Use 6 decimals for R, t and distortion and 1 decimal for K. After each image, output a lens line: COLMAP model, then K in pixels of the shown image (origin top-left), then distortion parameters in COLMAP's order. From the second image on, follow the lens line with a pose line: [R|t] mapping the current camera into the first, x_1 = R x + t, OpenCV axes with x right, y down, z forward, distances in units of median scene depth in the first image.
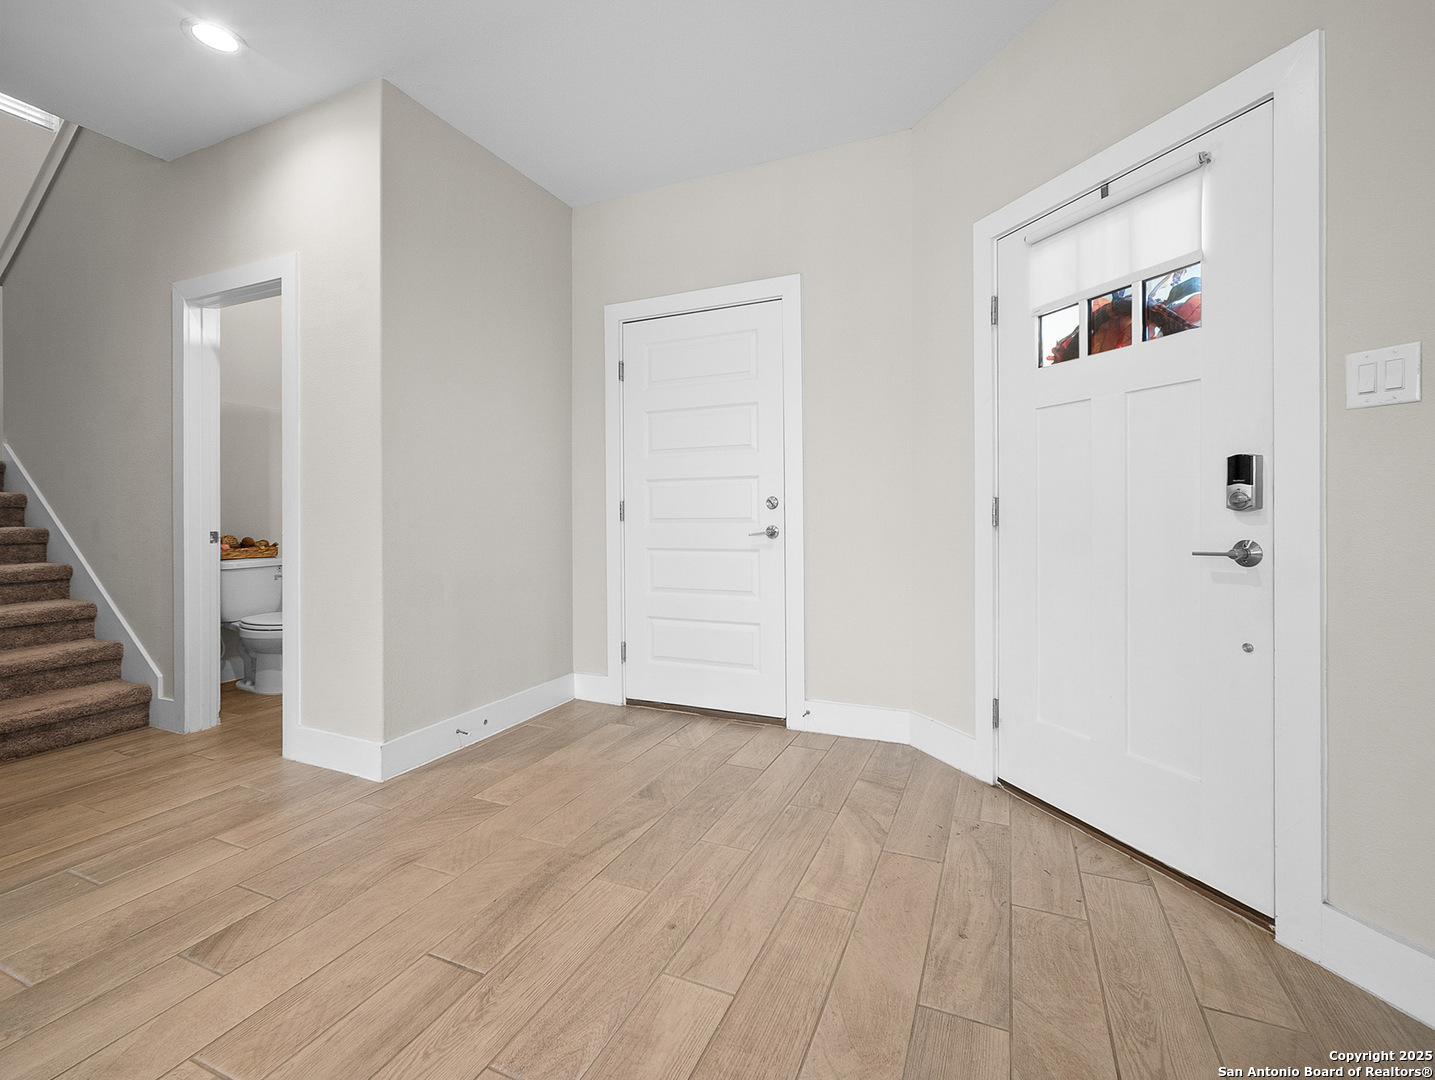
lens RADIAL K [[663.2, 0, 717.2], [0, 663.2, 509.7], [0, 0, 1]] dist [0.001285, 0.000872]
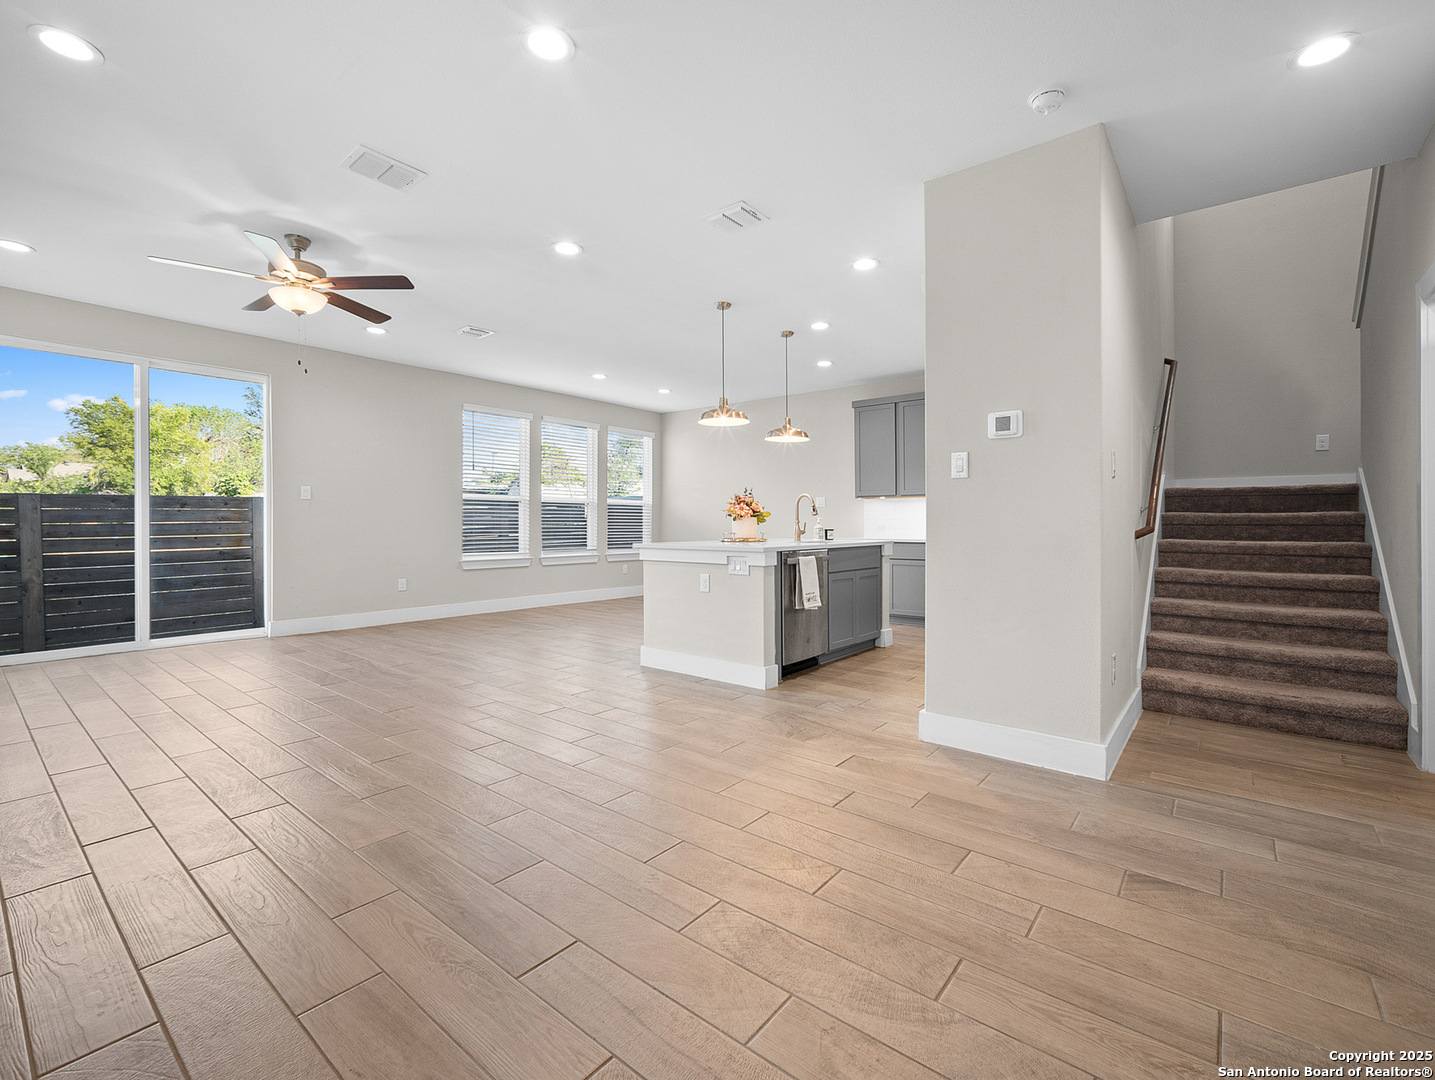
lens RADIAL K [[635.9, 0, 718.1], [0, 635.9, 524.2], [0, 0, 1]] dist [0.001296, 0.000333]
pose [[-0.270556, -0.000559, -0.962704, 0.364130], [-0.003929, 0.999992, 0.000523, -0.000898], [0.962696, 0.003924, -0.270556, 0.345372]]
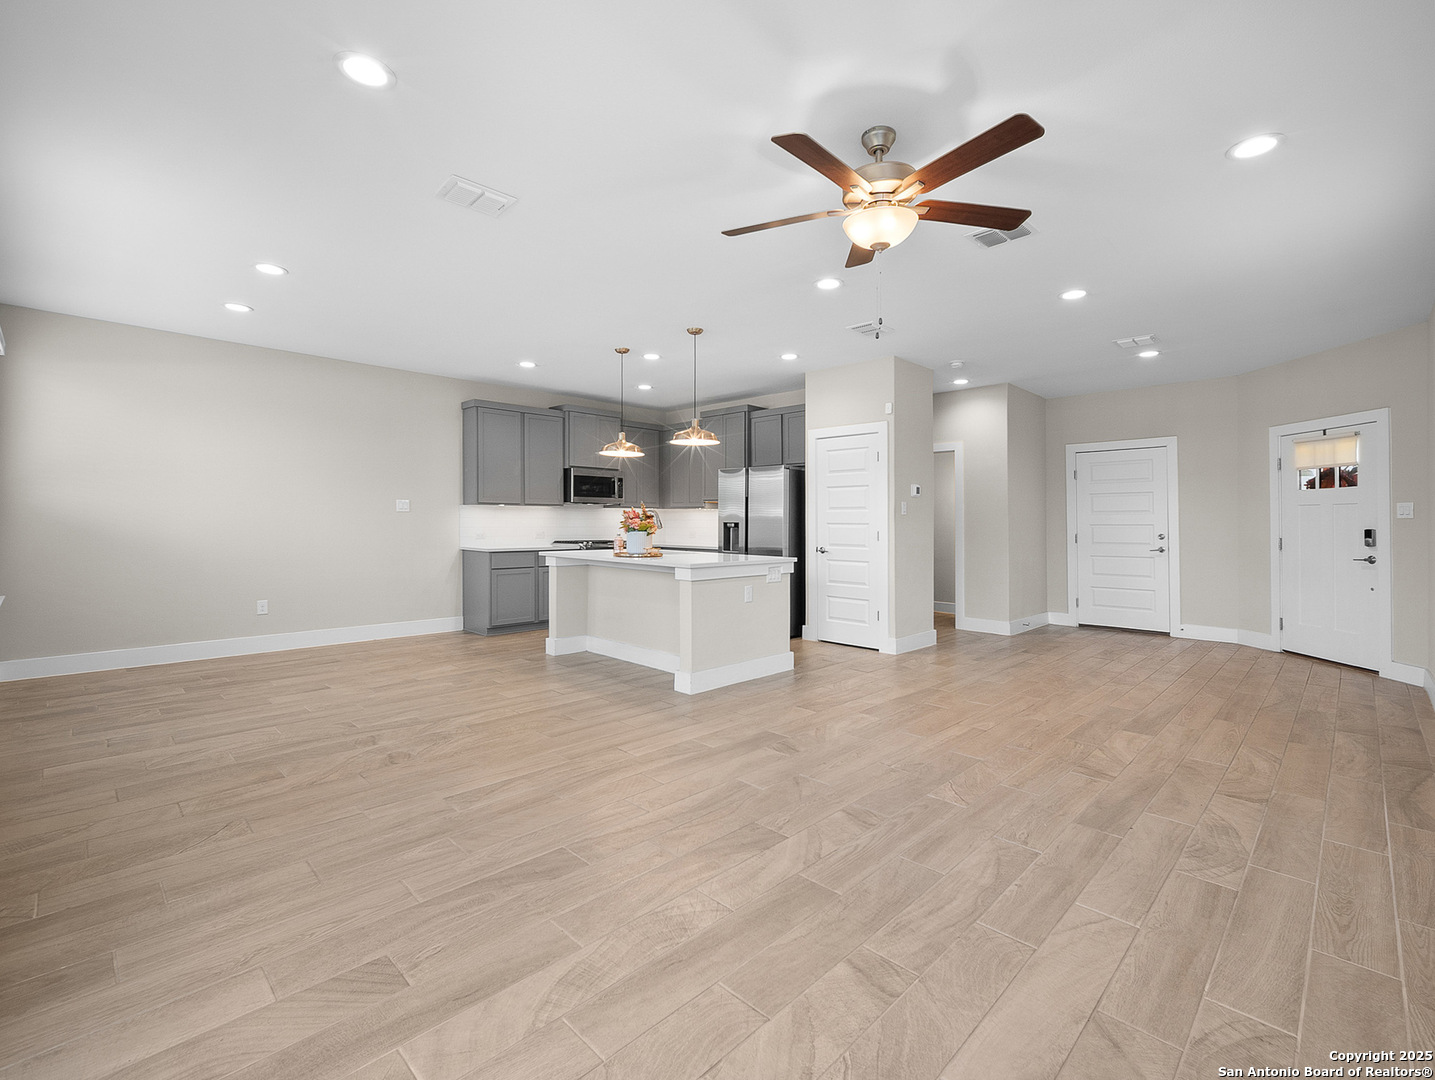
lens RADIAL K [[638.6, 0, 718.4], [0, 638.6, 512.1], [0, 0, 1]] dist [-0.010956, -0.000046]
pose [[0.934616, 0.003114, -0.355644, -0.705907], [-0.009885, 0.999803, -0.017225, -0.053745], [0.355520, 0.019614, 0.934463, -1.966985]]
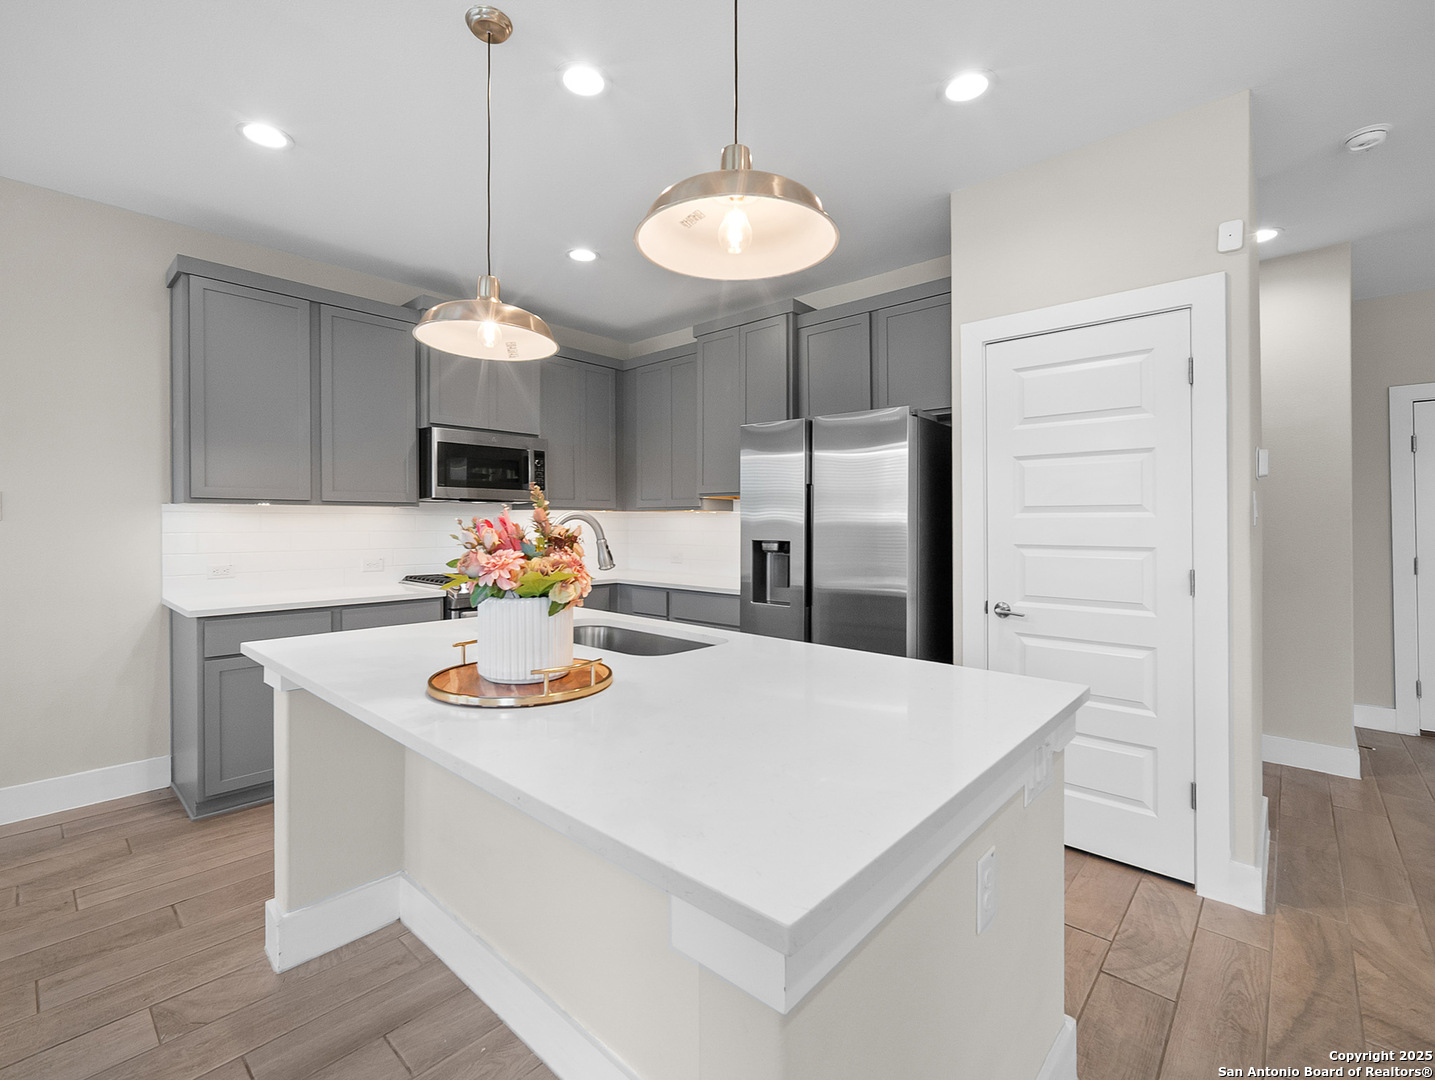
lens RADIAL K [[646.2, 0, 709.7], [0, 646.2, 521.1], [0, 0, 1]] dist [0.000116, -0.000245]
pose [[0.946763, 0.004416, -0.321902, -1.328127], [-0.006117, 0.999972, -0.004271, -0.088735], [0.321874, 0.006013, 0.946763, -0.637330]]
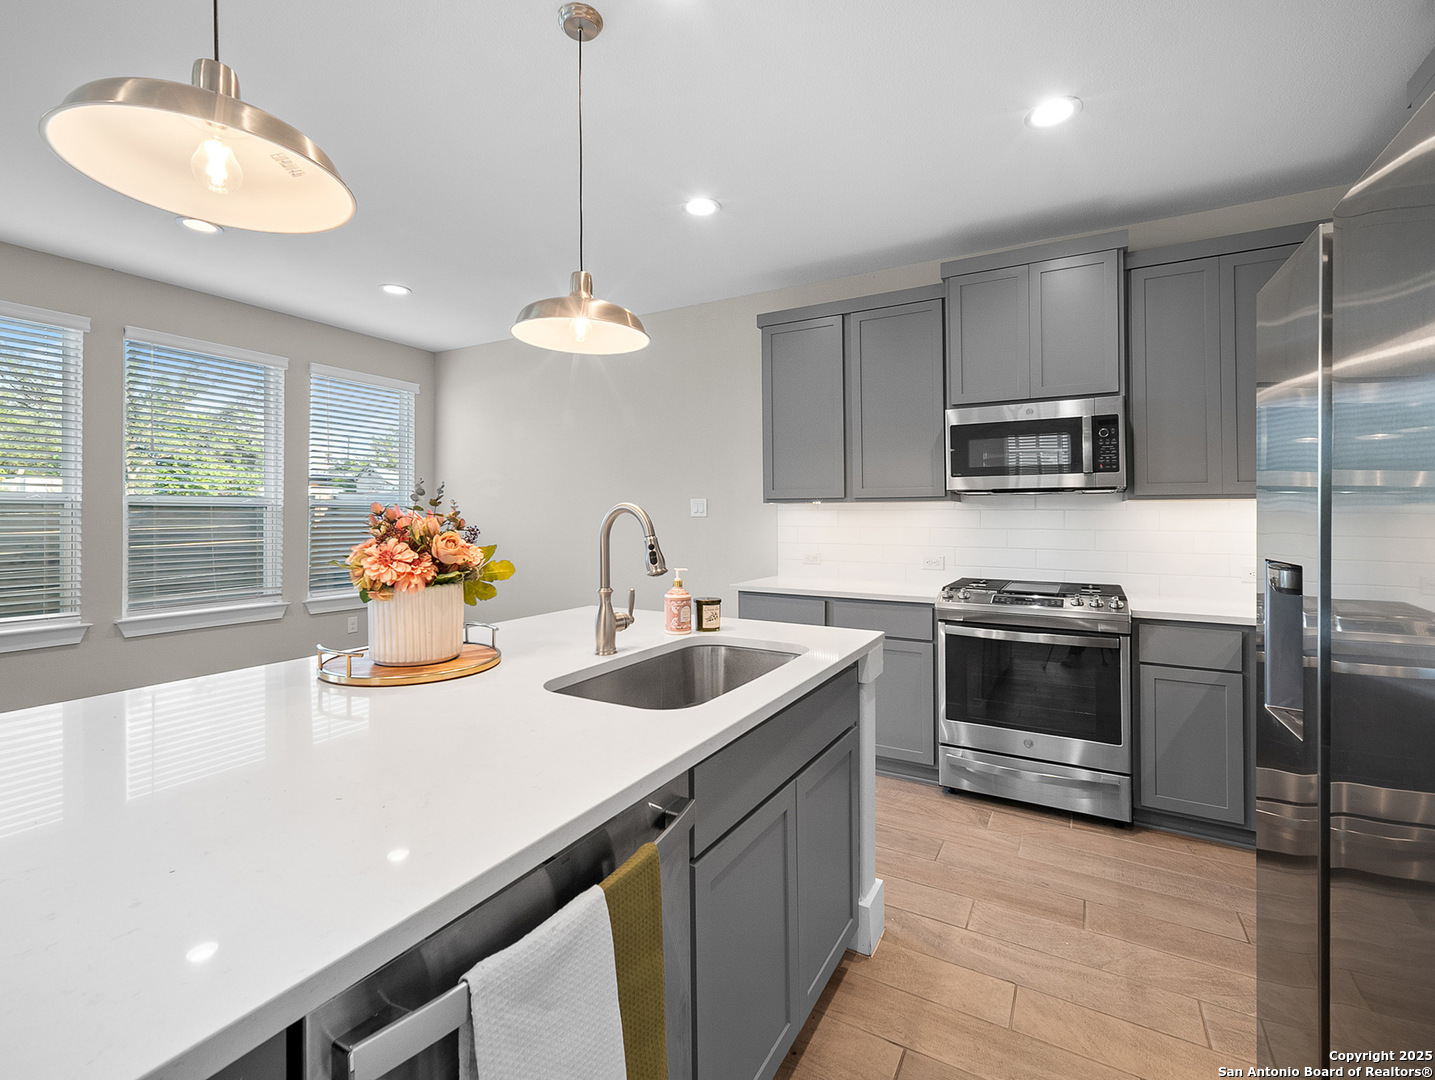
lens RADIAL K [[663.2, 0, 717.2], [0, 663.2, 509.7], [0, 0, 1]] dist [0.001285, 0.000872]
pose [[-0.105434, -0.012292, -0.994350, -1.058561], [-0.003384, 0.999922, -0.012002, -0.086232], [0.994421, 0.002100, -0.105468, 0.217037]]
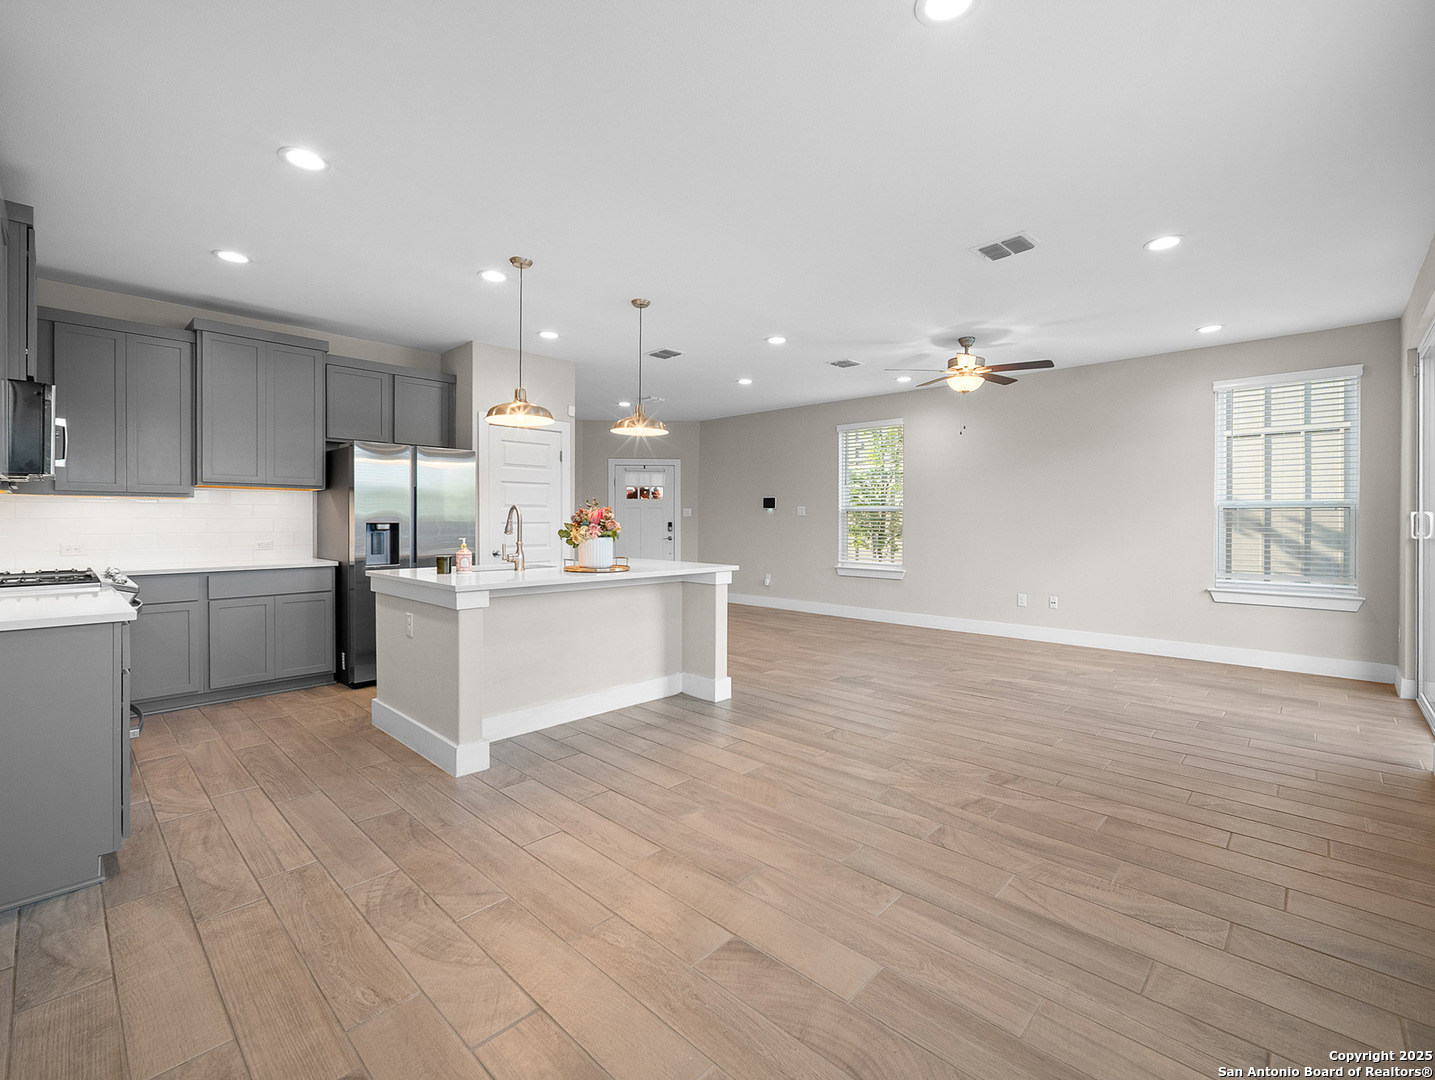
lens RADIAL K [[635.9, 0, 718.1], [0, 635.9, 524.2], [0, 0, 1]] dist [0.001296, 0.000333]
pose [[0.345144, -0.005085, 0.938536, -2.992601], [-0.005398, 0.999958, 0.007403, -0.071588], [-0.938534, -0.007621, 0.345102, -0.943558]]
